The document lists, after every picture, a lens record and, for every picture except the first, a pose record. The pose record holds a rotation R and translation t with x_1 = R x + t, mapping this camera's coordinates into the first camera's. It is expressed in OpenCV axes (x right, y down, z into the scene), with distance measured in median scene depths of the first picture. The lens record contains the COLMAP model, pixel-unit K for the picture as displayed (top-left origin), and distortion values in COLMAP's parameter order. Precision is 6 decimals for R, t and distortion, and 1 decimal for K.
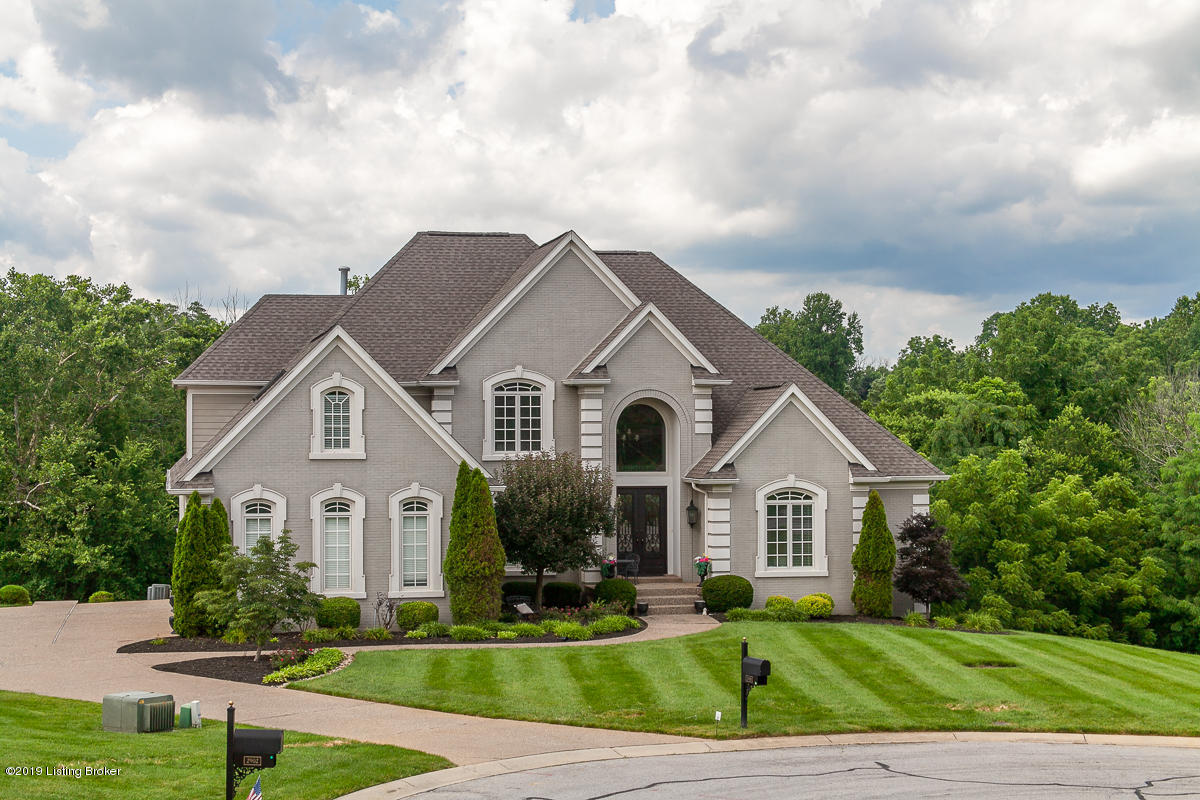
lens RADIAL K [[2058.6, 0, 600.1], [0, 2058.6, 399.0], [0, 0, 1]] dist [0.014277, 0.000000]
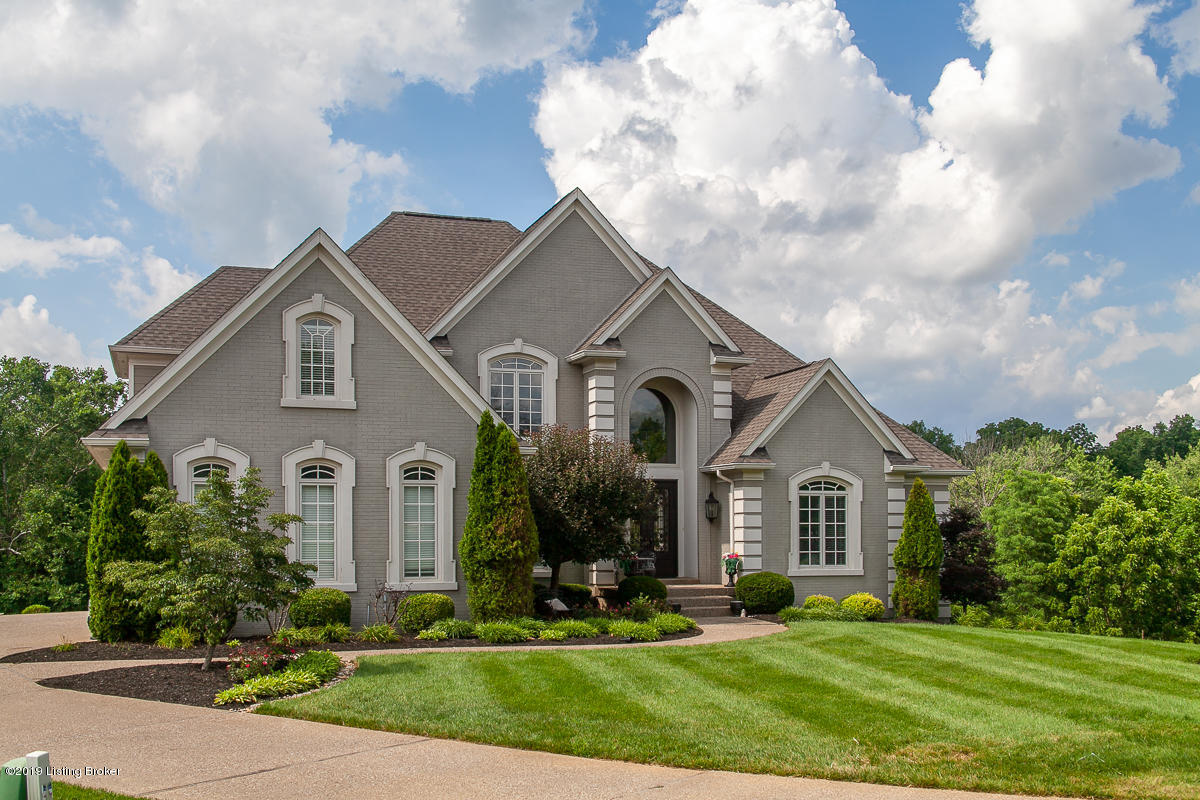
lens RADIAL K [[1320.9, 0, 613.2], [0, 1320.9, 522.1], [0, 0, 1]] dist [-0.018991, 0.000000]
pose [[0.992156, 0.000099, 0.125002, -0.079521], [-0.000591, 0.999992, 0.003903, 0.068401], [-0.125001, -0.003946, 0.992149, 0.496970]]
